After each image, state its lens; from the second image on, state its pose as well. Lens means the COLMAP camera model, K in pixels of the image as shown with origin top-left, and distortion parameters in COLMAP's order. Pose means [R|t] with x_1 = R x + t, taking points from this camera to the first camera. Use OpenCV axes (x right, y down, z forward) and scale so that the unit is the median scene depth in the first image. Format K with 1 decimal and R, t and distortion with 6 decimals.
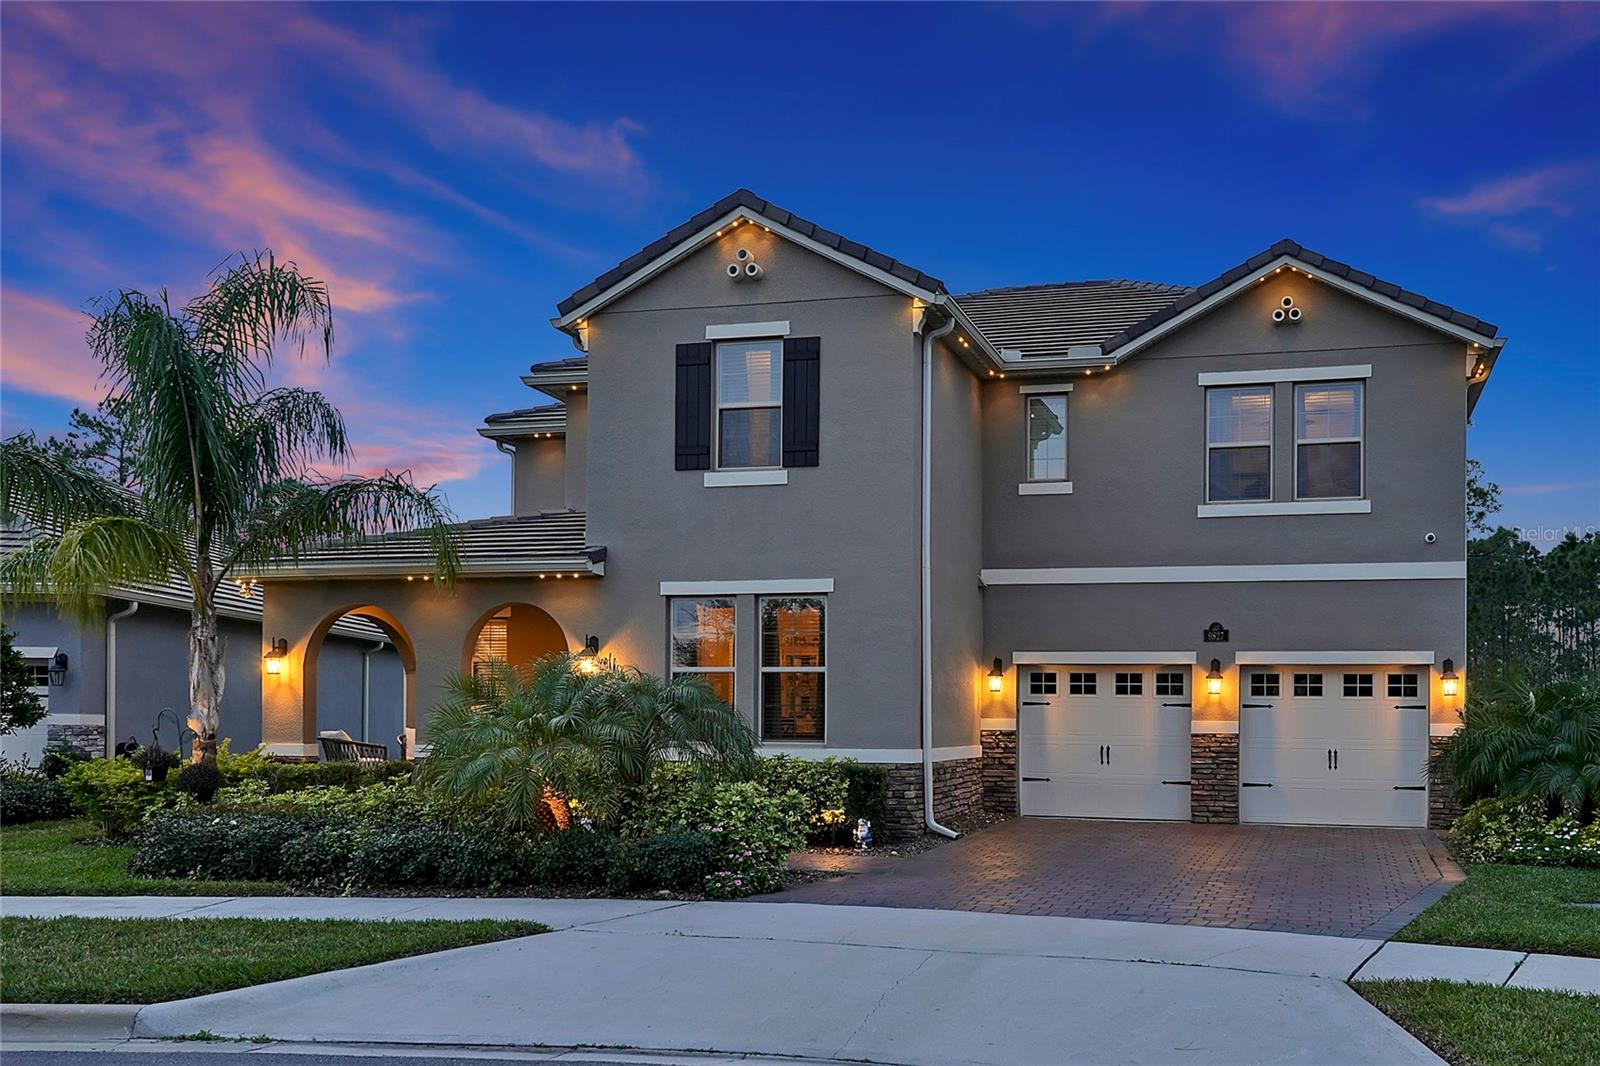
lens RADIAL K [[1229.3, 0, 745.4], [0, 1229.3, 579.7], [0, 0, 1]] dist [0.024960, 0.015617]
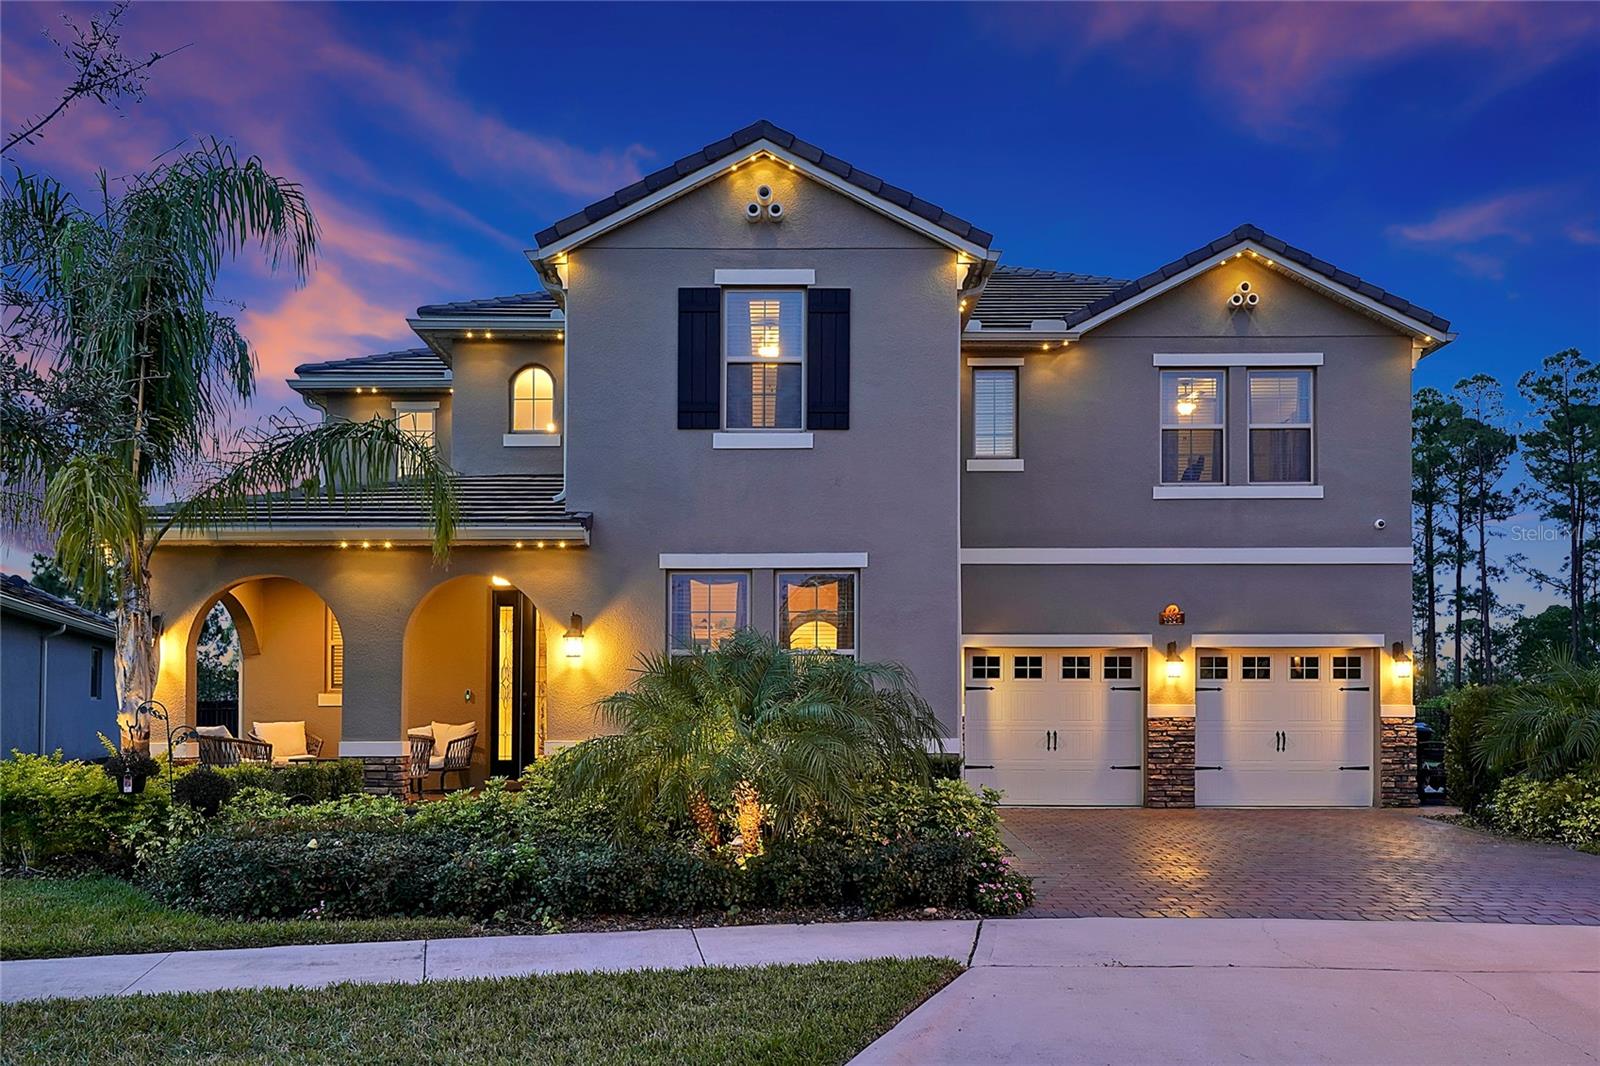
lens RADIAL K [[1279.0, 0, 785.4], [0, 1279.0, 552.5], [0, 0, 1]] dist [0.031689, -0.019449]
pose [[0.974969, 0.017257, 0.221668, -0.172970], [-0.015735, 0.999839, -0.008628, 0.007095], [-0.221782, 0.004924, 0.975084, 0.073176]]
